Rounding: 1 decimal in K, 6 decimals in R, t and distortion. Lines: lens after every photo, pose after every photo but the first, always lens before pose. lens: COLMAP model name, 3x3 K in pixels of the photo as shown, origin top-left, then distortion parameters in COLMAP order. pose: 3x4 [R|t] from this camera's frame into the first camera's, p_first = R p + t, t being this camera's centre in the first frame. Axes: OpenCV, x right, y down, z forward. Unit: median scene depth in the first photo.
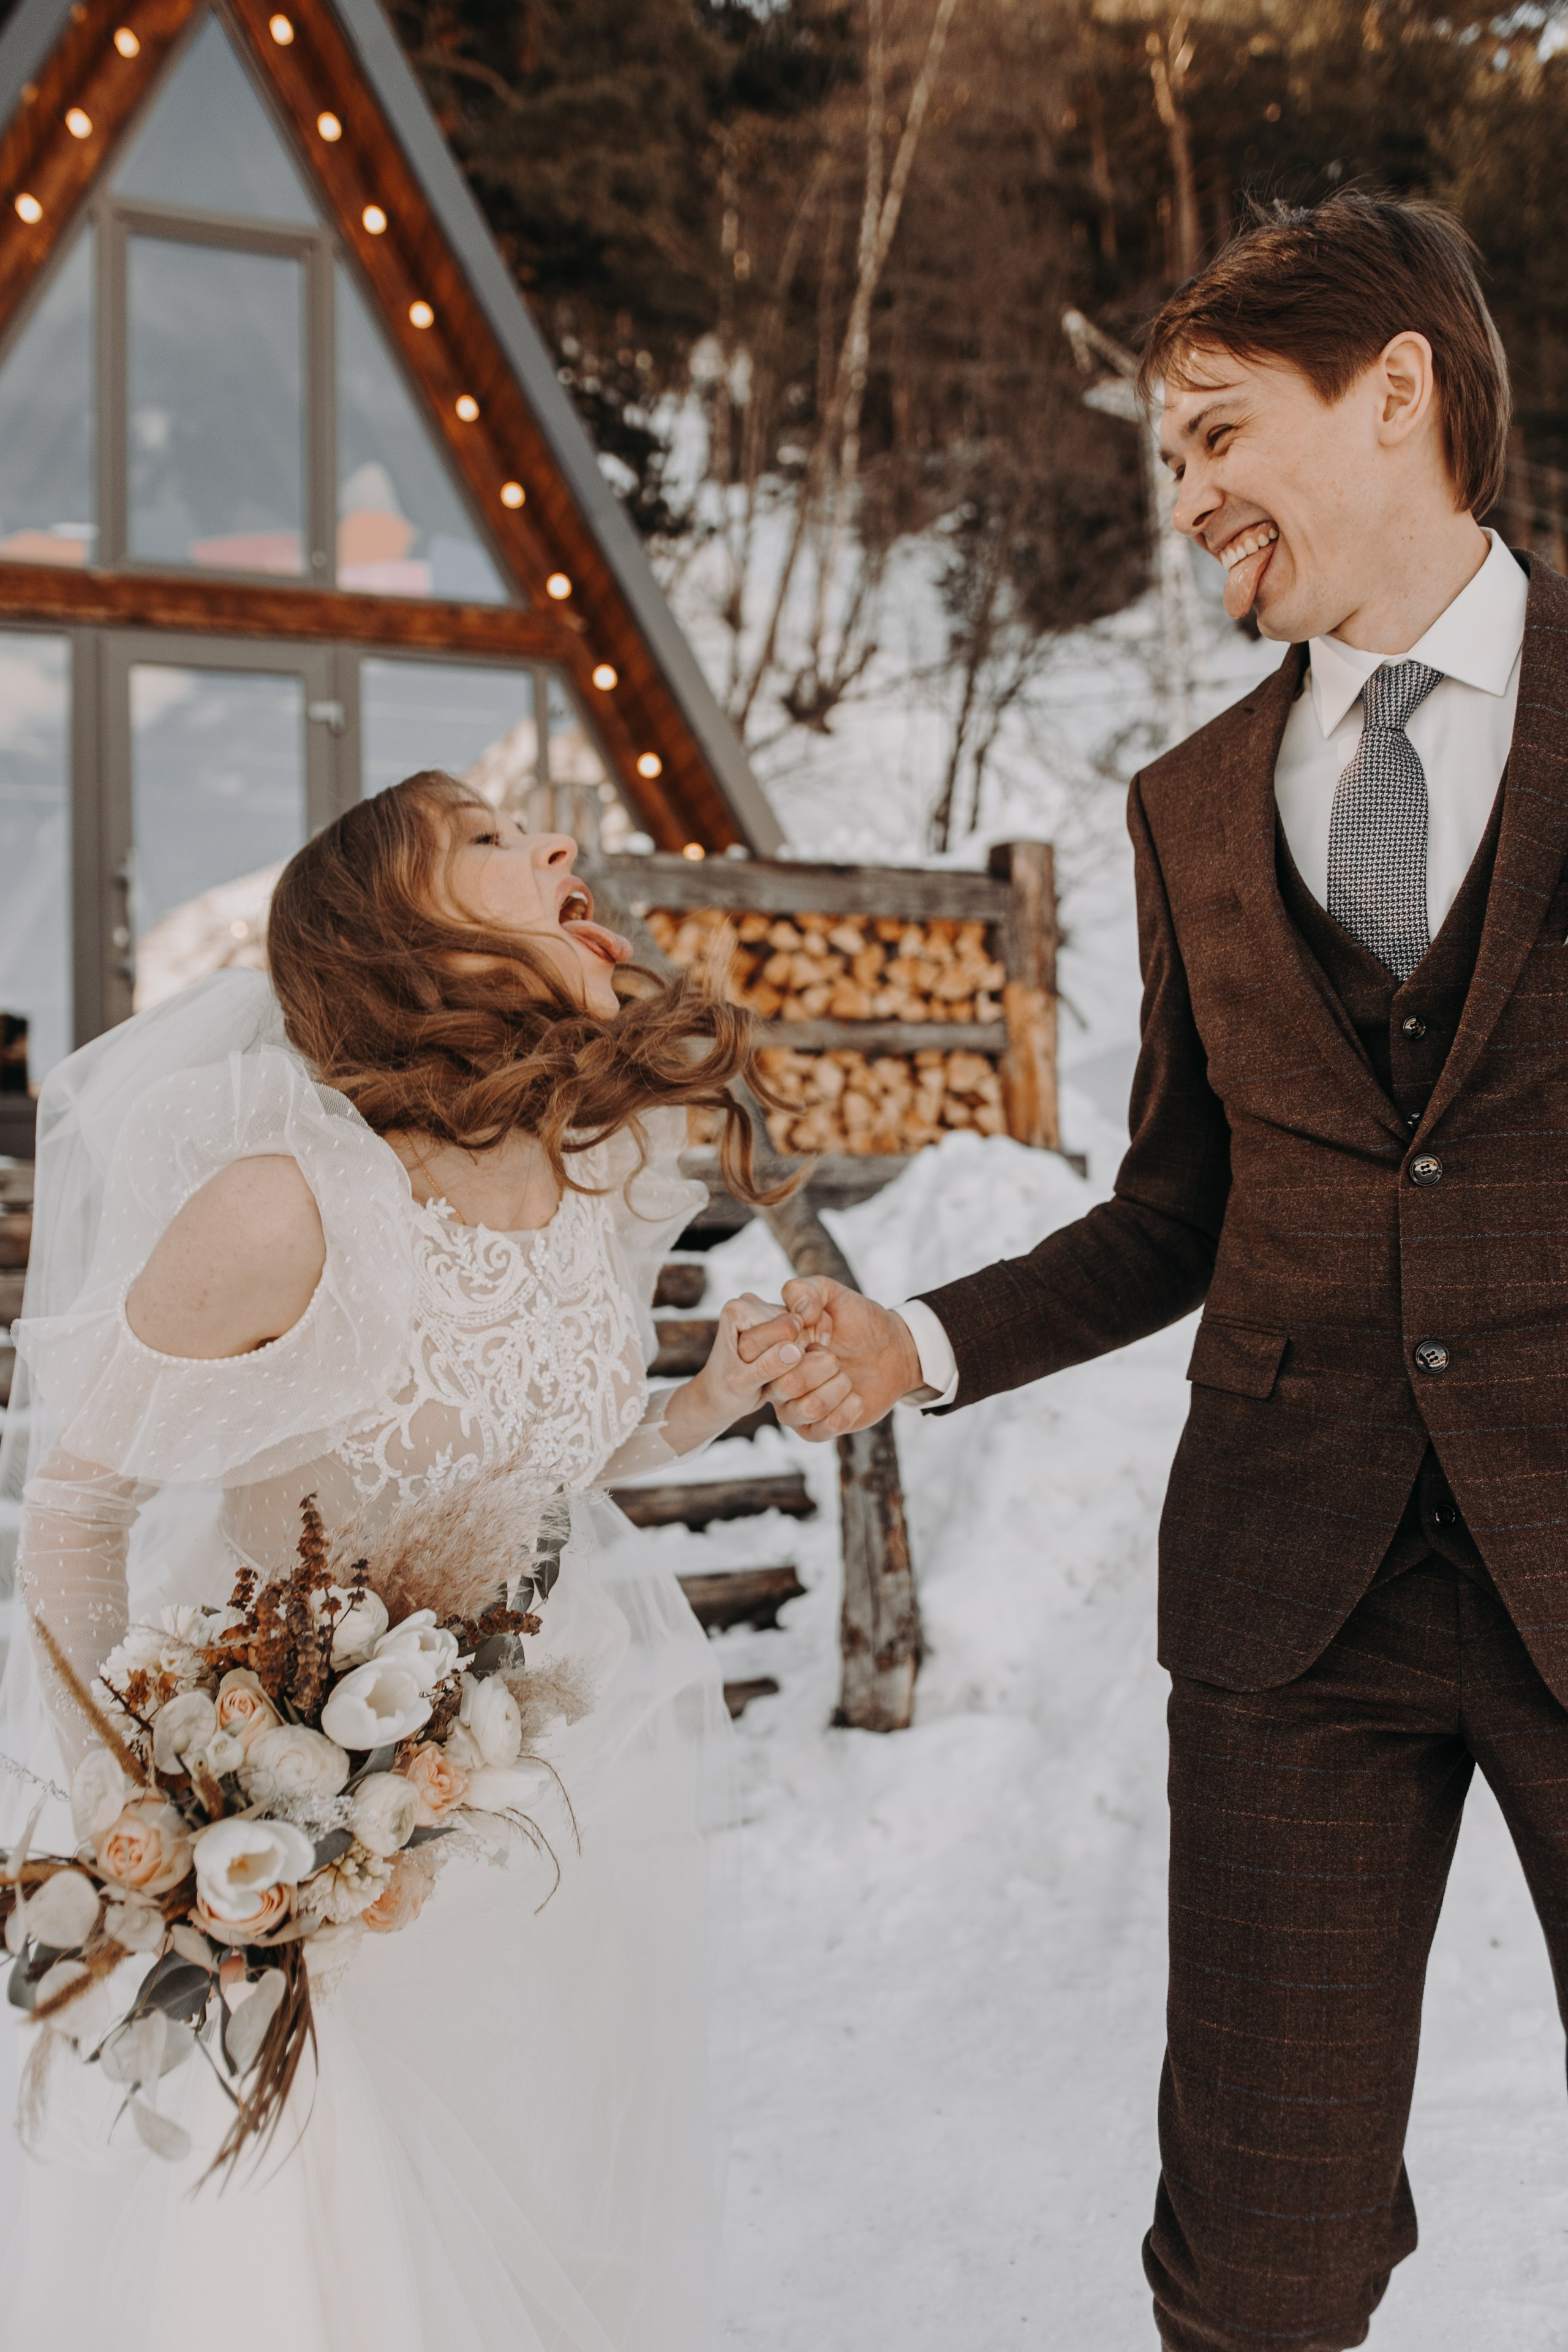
lens RADIAL K [[2003.2, 0, 784.0], [0, 2003.2, 1176.0], [0, 0, 1]] dist [-0.098185, 0.096593]
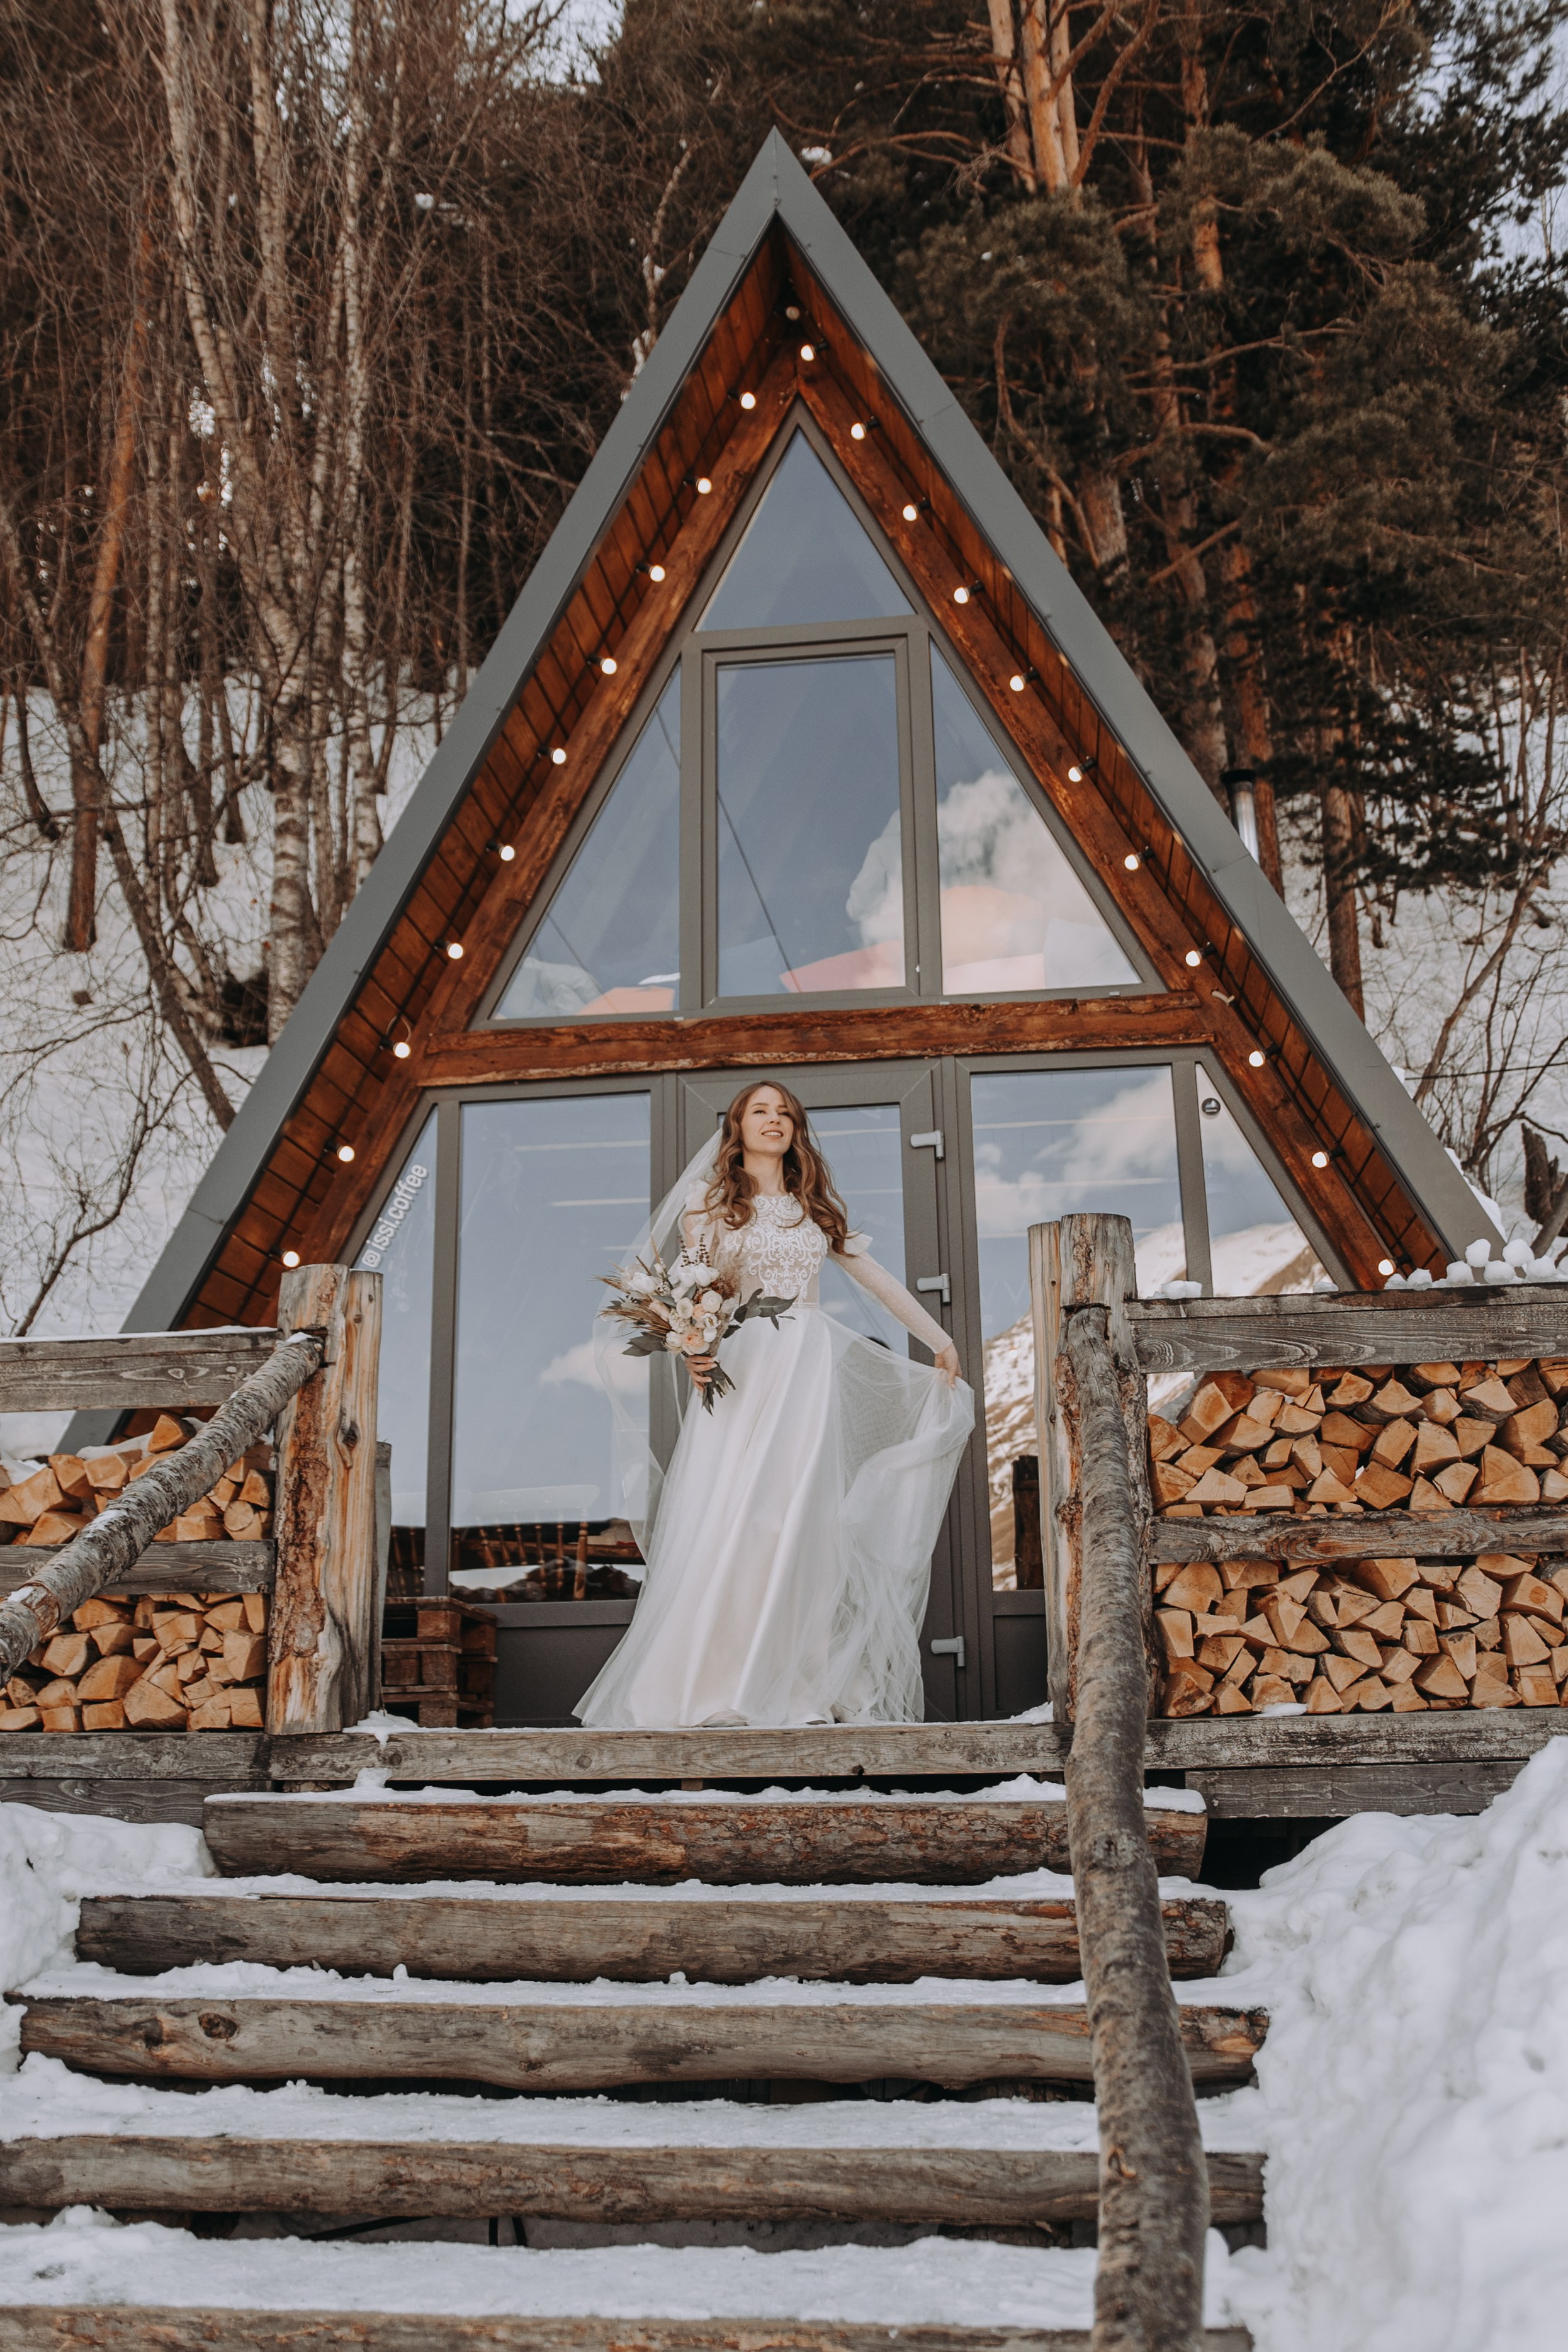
lens RADIAL K [[2003.1, 0, 784.0], [0, 2003.1, 1176.0], [0, 0, 1]] dist [-0.098185, 0.096593]
pose [[0.873054, -0.105837, -0.476000, 0.137913], [0.016826, 0.982119, -0.187510, -0.060248], [0.487334, 0.155697, 0.859223, 0.236648]]
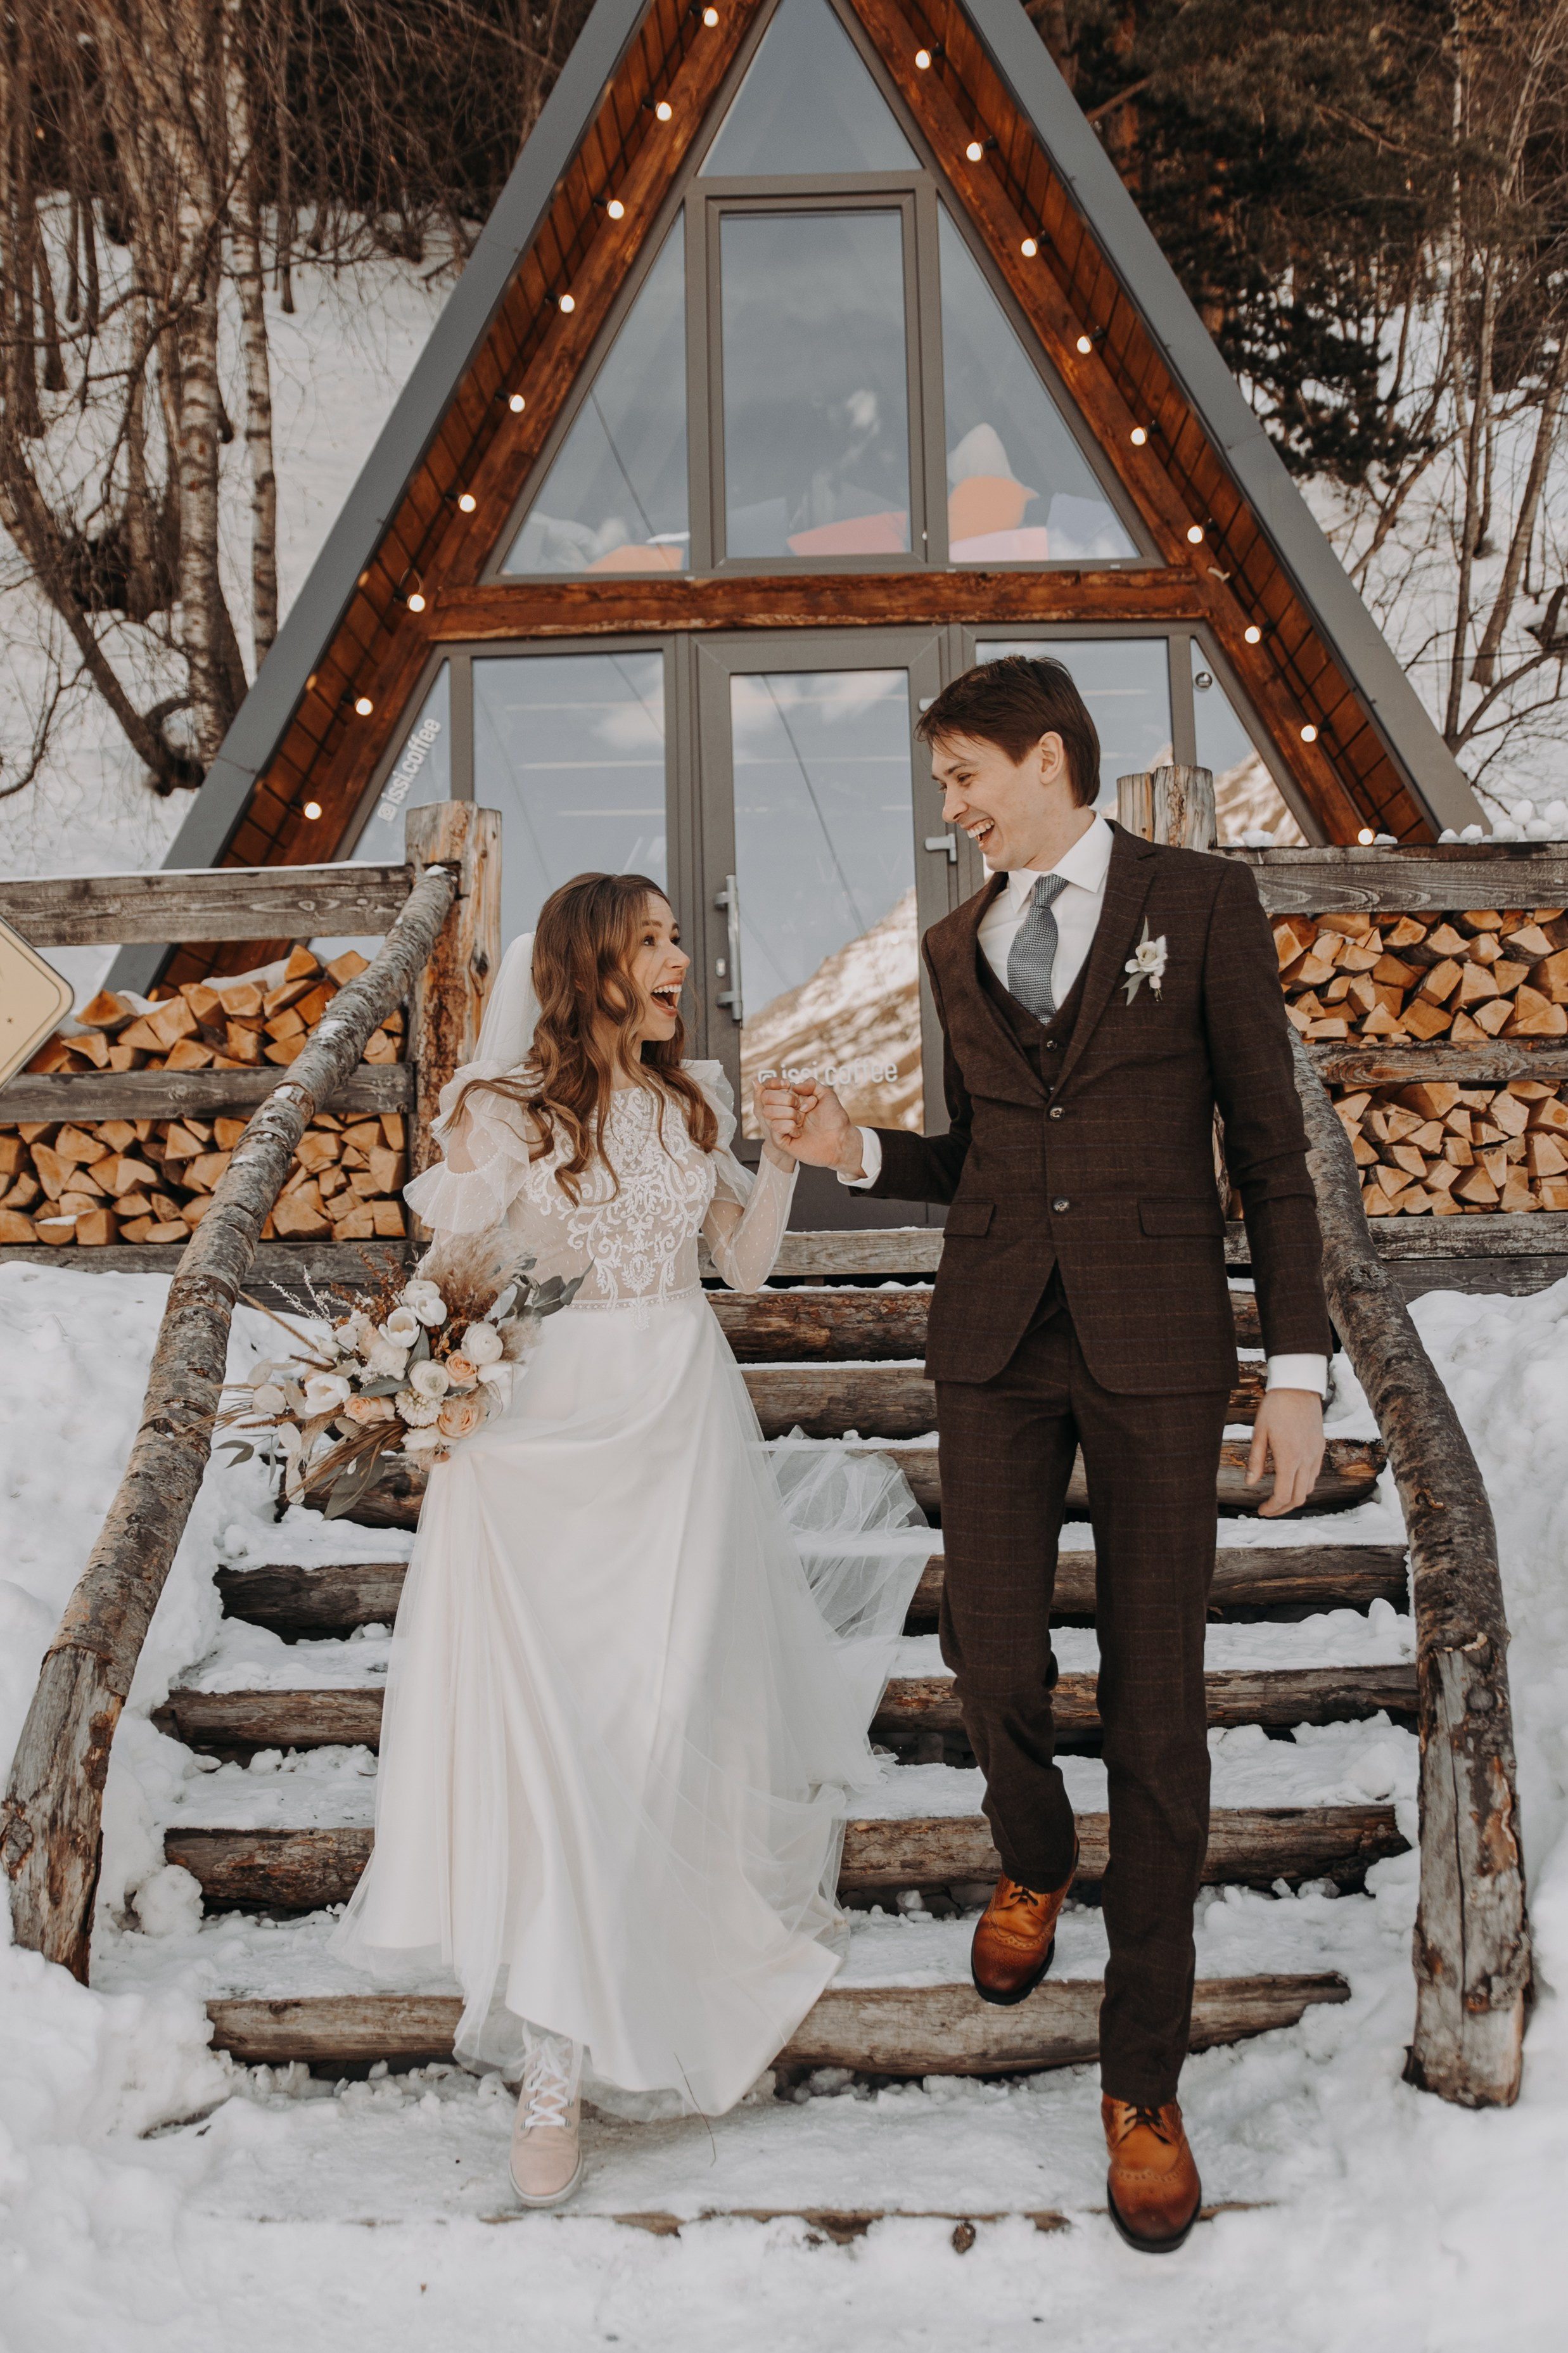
lens RADIAL K [[2027.2, 0, 746.8], [0, 2027.2, 1149.4], [0, 0, 1]] dist [-0.094357, 0.092638]
pose [[0.918019, -0.015339, -0.396239, 0.052614], [0.015605, 0.999875, -0.002551, -0.034119], [0.396229, -0.003842, 0.918144, 0.134084]]
